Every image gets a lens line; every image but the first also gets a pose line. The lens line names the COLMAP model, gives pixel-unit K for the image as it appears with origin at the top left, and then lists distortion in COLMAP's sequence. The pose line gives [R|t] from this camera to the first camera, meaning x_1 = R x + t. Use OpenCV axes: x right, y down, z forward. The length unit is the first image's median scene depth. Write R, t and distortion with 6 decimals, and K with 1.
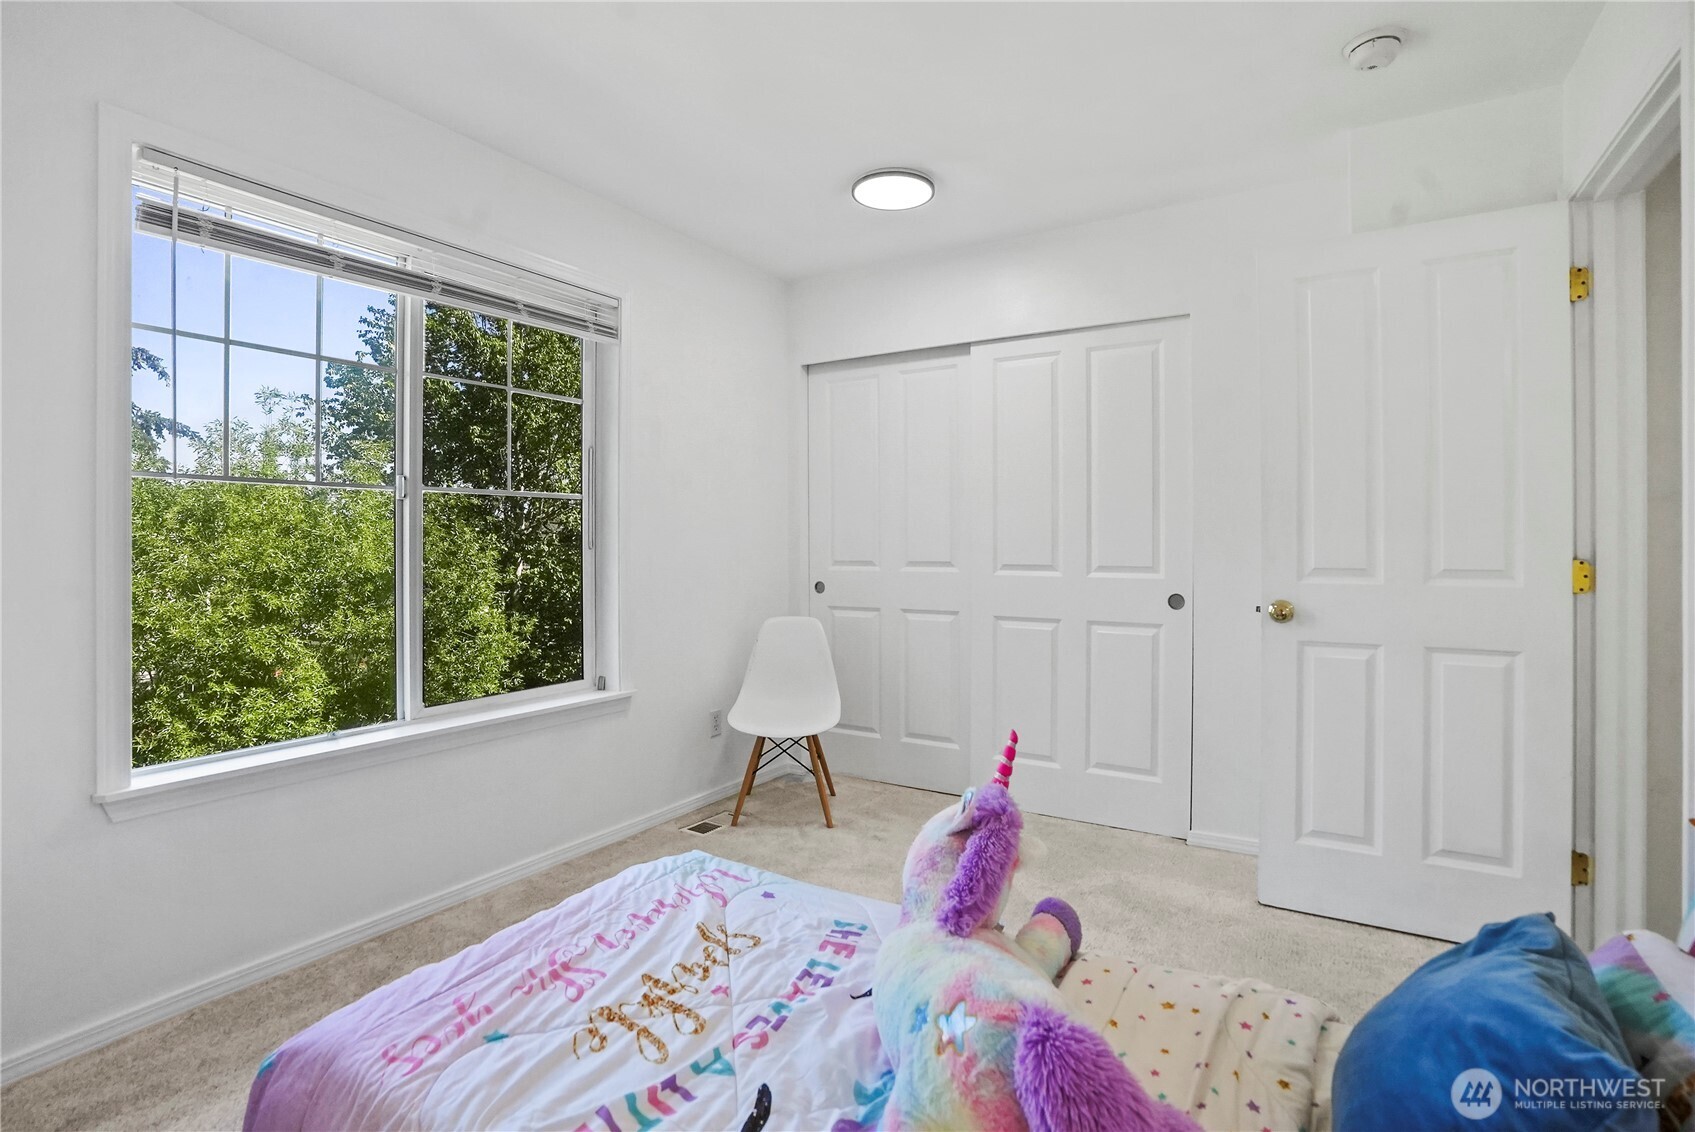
lens RADIAL K [[801.9, 0, 850.4], [0, 801.9, 558.7], [0, 0, 1]] dist [-0.060290, 0.022969]
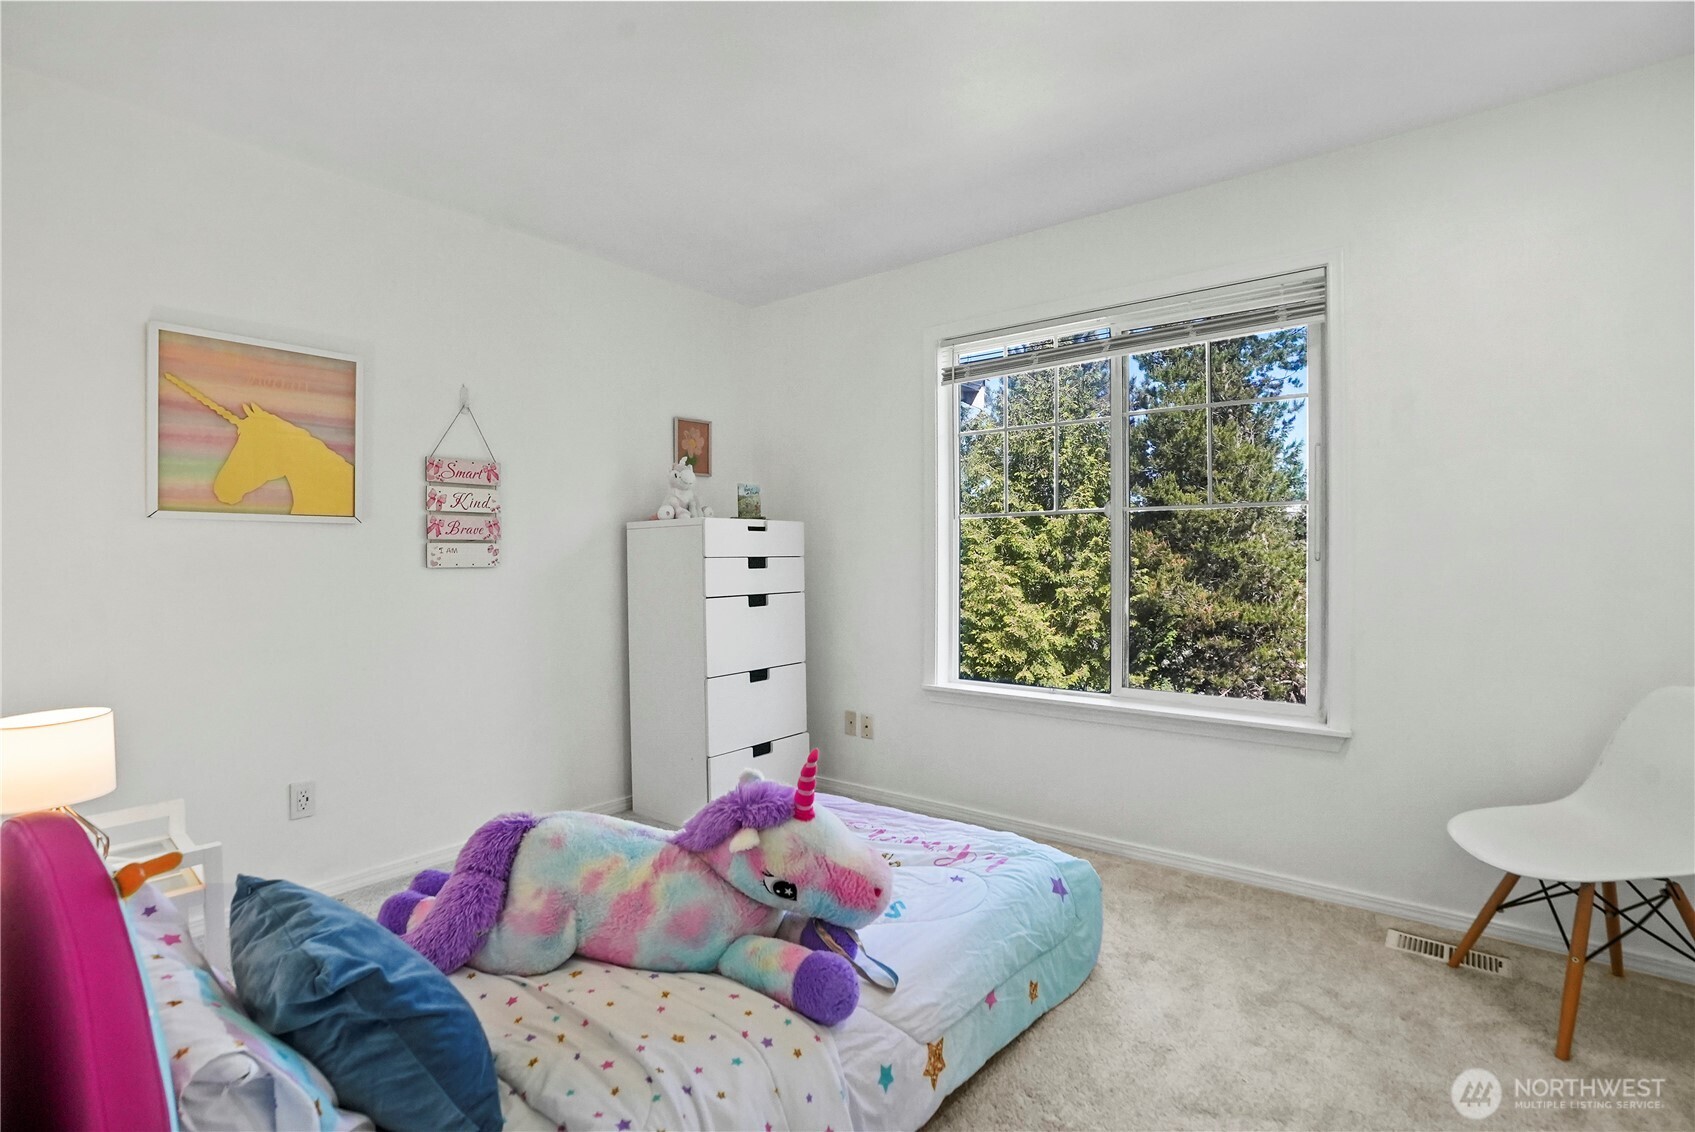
lens RADIAL K [[801.9, 0, 849.2], [0, 801.9, 560.0], [0, 0, 1]] dist [-0.060290, 0.022969]
pose [[-0.116550, 0.006427, -0.993164, 0.737511], [-0.013290, 0.999879, 0.008030, -0.013554], [0.993096, 0.014135, -0.116451, 0.726936]]
